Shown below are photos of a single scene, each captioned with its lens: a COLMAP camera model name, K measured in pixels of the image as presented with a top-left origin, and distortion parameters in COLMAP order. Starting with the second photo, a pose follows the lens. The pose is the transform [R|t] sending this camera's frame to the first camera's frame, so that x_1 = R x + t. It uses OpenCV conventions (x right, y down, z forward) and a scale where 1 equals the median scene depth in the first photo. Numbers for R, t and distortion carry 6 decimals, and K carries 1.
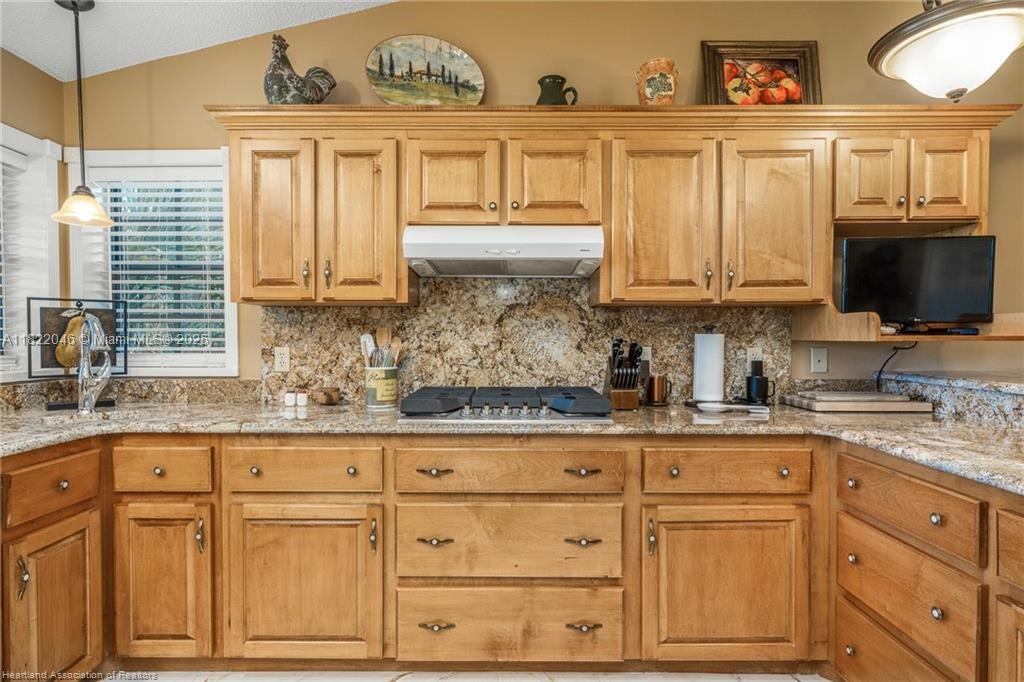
lens RADIAL K [[539.3, 0, 509.4], [0, 539.3, 353.6], [0, 0, 1]] dist [0.001552, -0.000147]
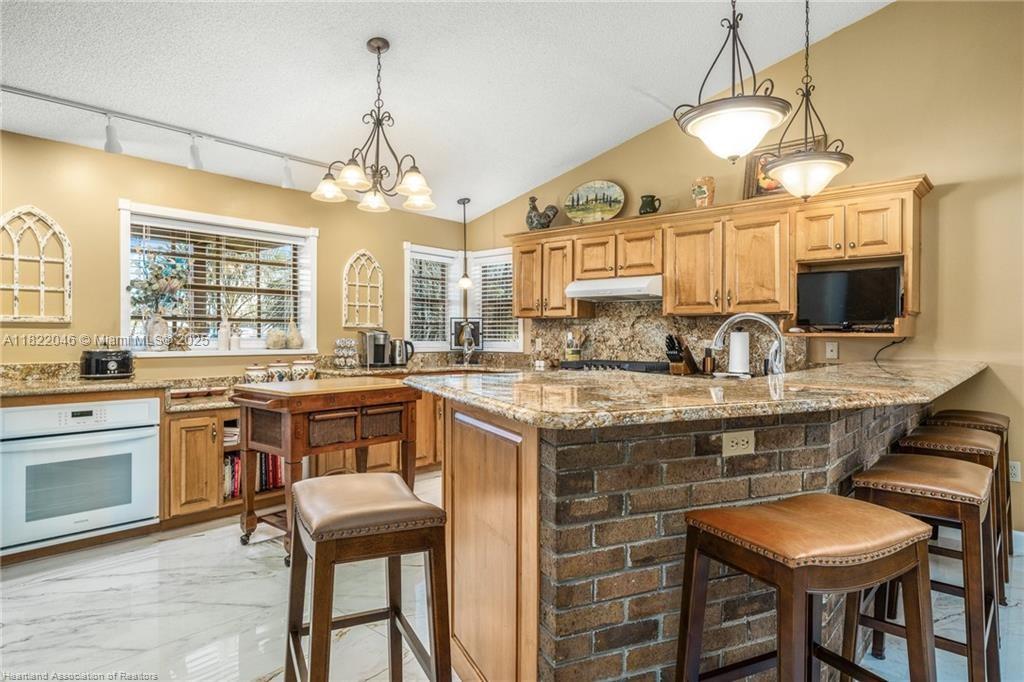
lens RADIAL K [[586.0, 0, 506.3], [0, 586.0, 341.2], [0, 0, 1]] dist [0.002194, 0.000286]
pose [[0.750411, 0.009324, -0.660905, 1.095194], [-0.017842, 0.999822, -0.006152, 0.015503], [0.660730, 0.016408, 0.750444, -0.865420]]
